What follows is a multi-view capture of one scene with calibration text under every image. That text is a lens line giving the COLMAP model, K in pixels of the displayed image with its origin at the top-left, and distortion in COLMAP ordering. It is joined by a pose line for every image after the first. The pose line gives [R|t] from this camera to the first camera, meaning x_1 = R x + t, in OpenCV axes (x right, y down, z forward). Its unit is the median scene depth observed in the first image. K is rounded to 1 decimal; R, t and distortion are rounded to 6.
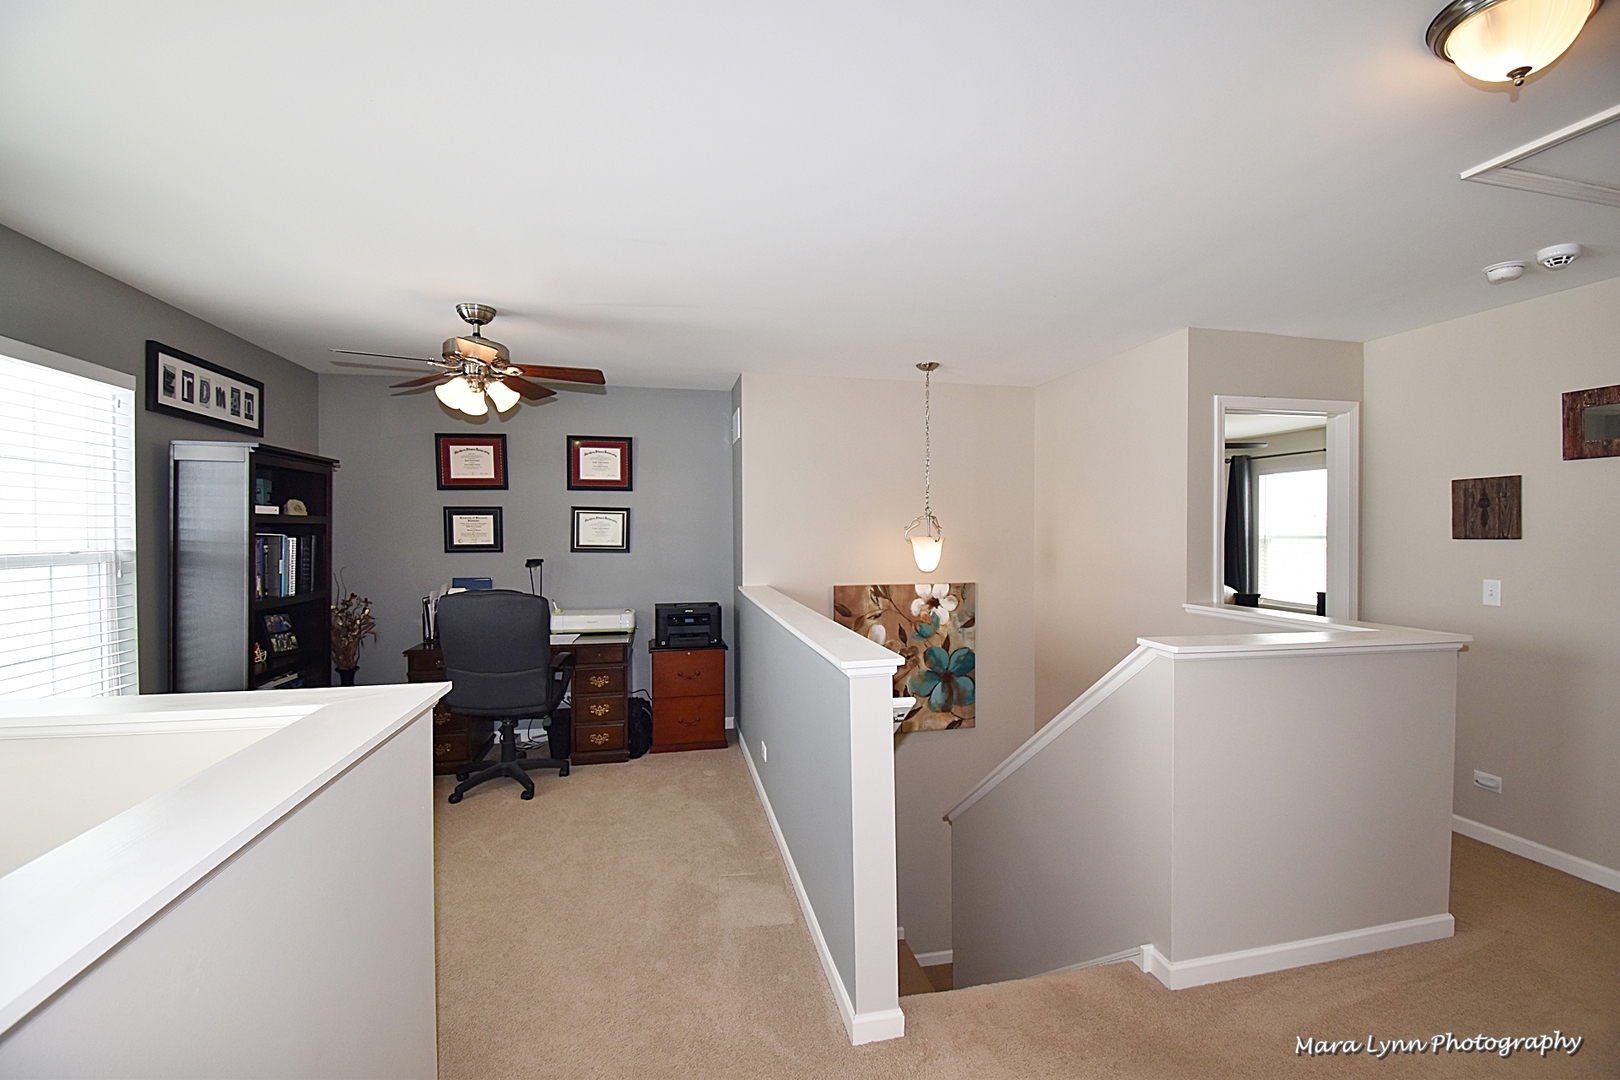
lens RADIAL K [[704.0, 0, 822.4], [0, 704.0, 539.9], [0, 0, 1]] dist [-0.034314, -0.001938]
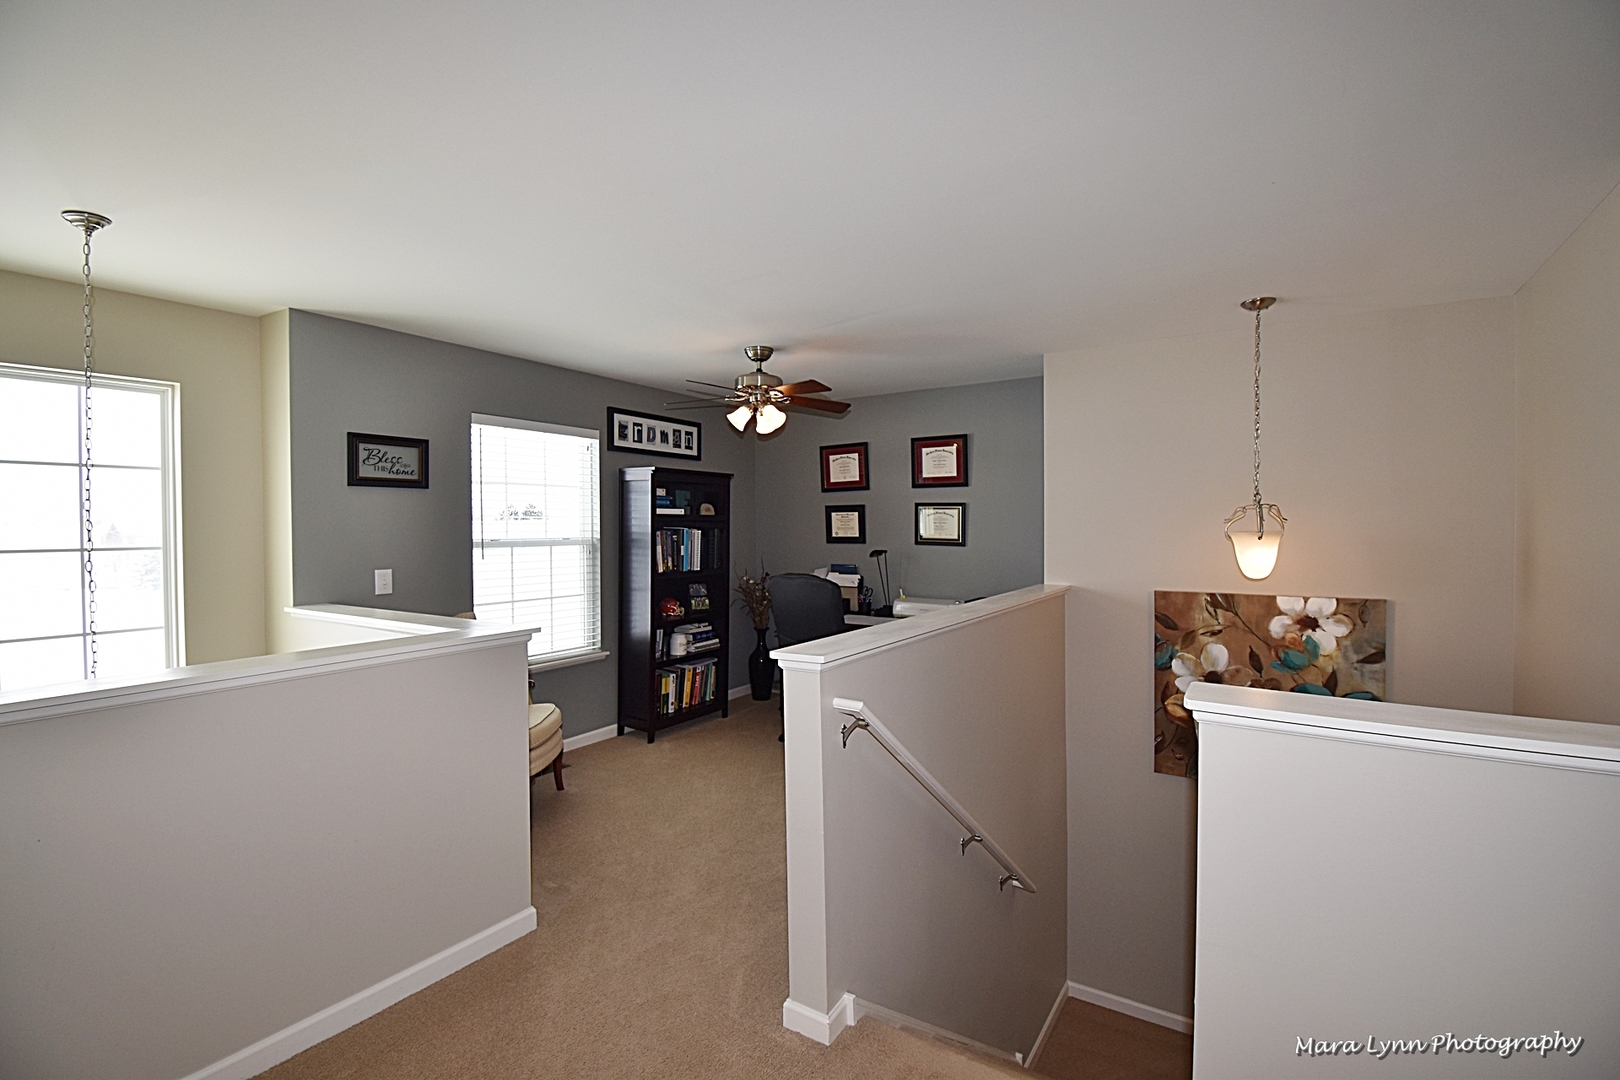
lens RADIAL K [[704.0, 0, 813.5], [0, 704.0, 533.6], [0, 0, 1]] dist [-0.034314, -0.001938]
pose [[0.677292, 0.006786, -0.735683, 0.353382], [-0.007061, 0.999971, 0.002724, -0.001816], [0.735681, 0.003350, 0.677320, 0.145169]]
